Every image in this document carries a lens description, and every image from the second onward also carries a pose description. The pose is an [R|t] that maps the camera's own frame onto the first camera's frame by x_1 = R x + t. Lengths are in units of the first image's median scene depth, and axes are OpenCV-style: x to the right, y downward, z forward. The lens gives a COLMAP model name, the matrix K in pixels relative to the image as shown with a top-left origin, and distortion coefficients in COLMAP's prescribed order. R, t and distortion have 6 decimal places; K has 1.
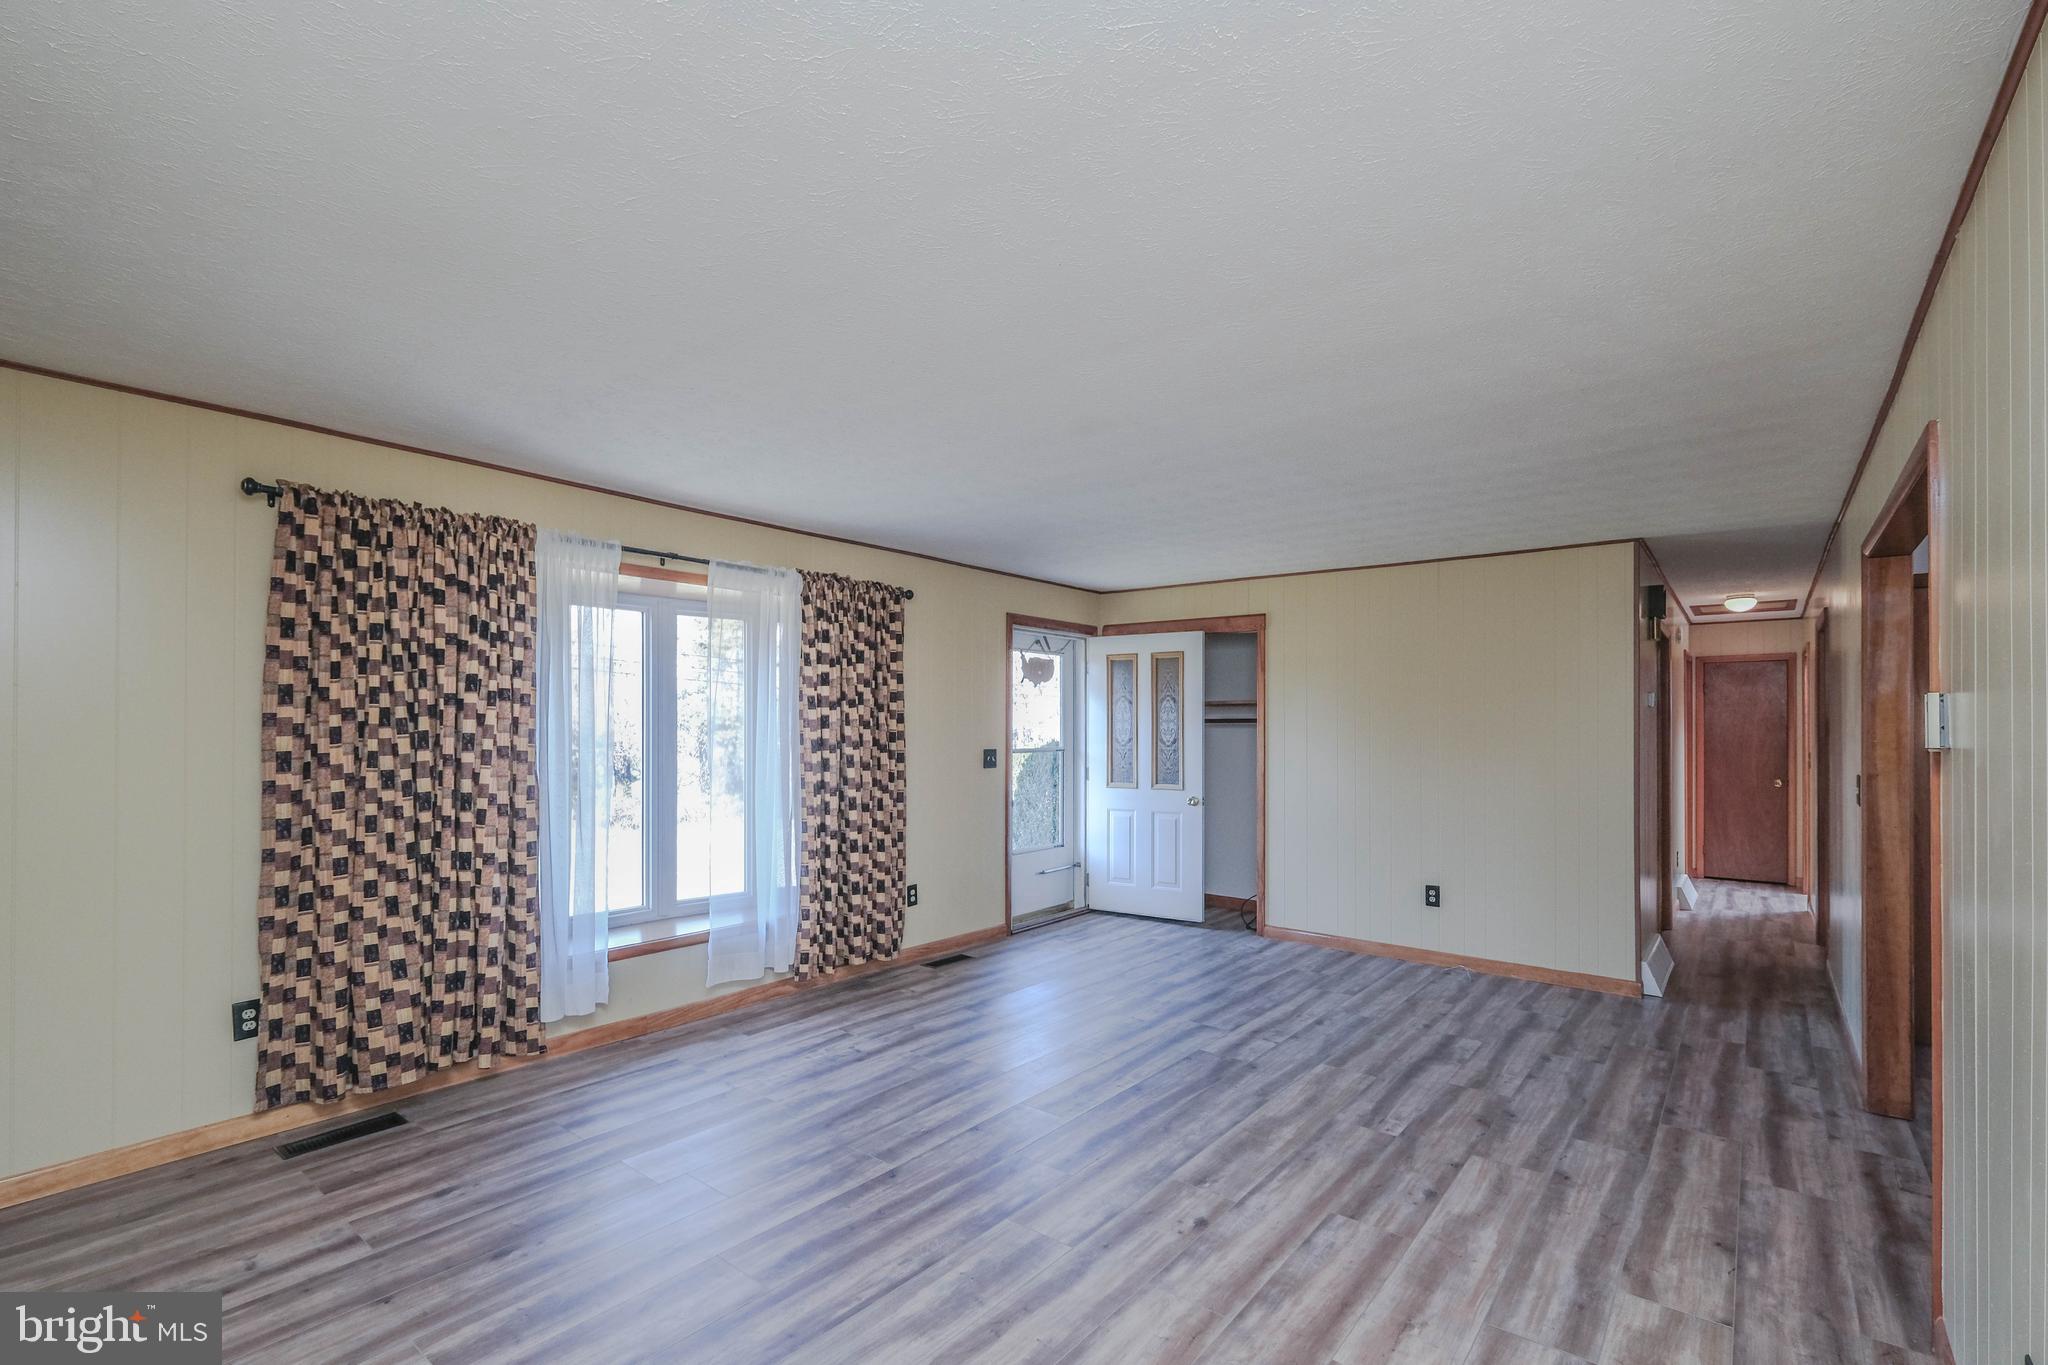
lens RADIAL K [[880.0, 0, 1063.2], [0, 880.0, 723.2], [0, 0, 1]] dist [-0.001835, -0.000153]
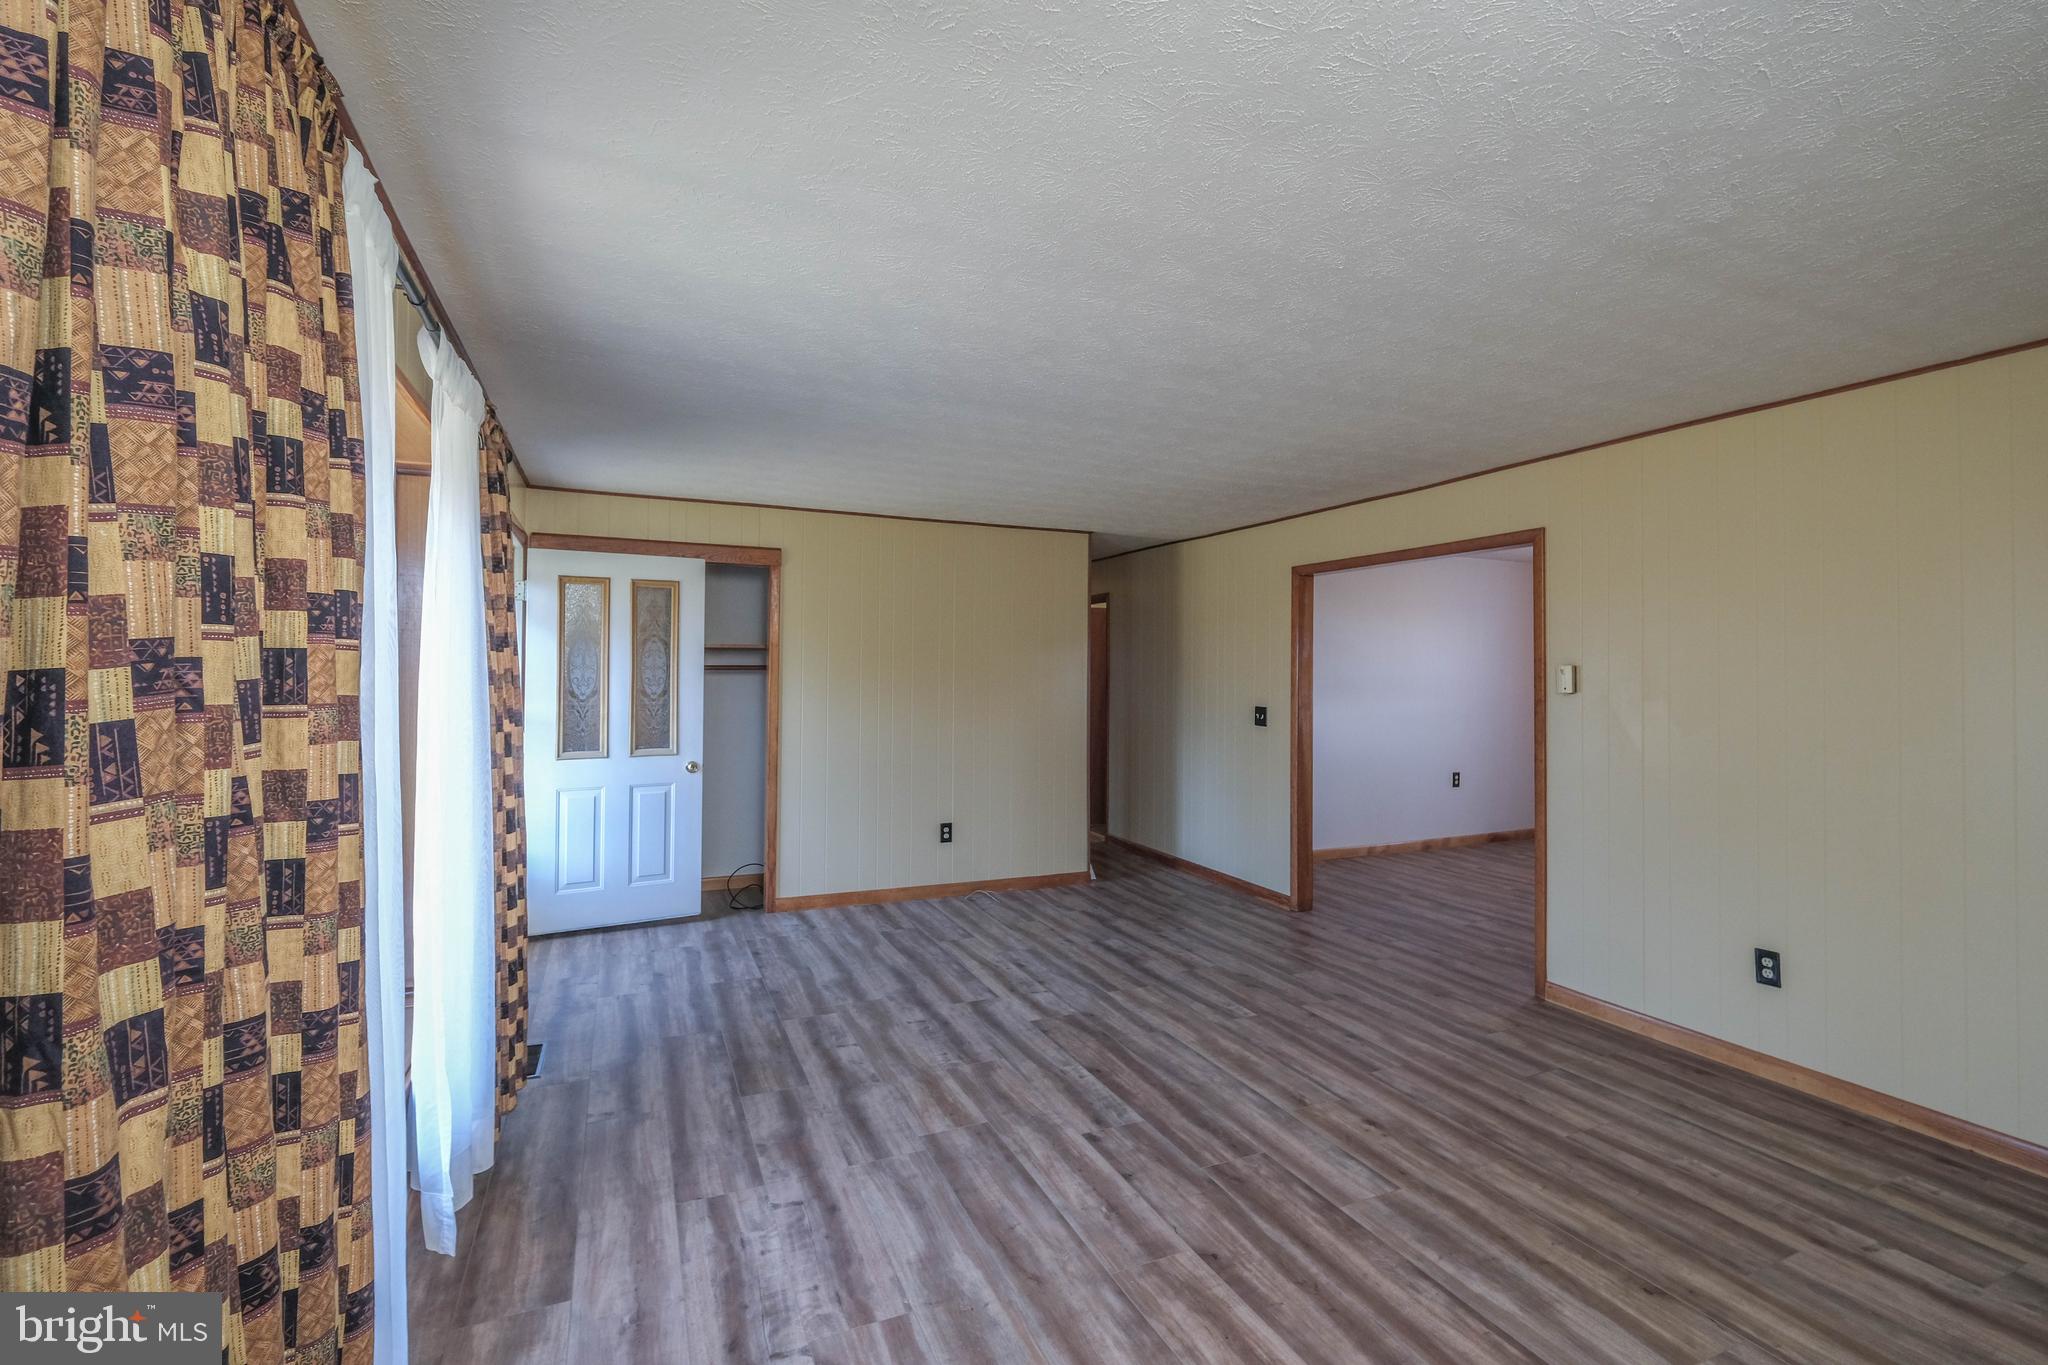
lens RADIAL K [[904.3, 0, 1016.6], [0, 904.3, 674.0], [0, 0, 1]] dist [-0.001983, -0.000826]
pose [[0.488081, -0.002493, 0.872795, -0.656284], [-0.008700, 0.999932, 0.007721, -0.009237], [-0.872755, -0.011362, 0.488027, 0.508378]]
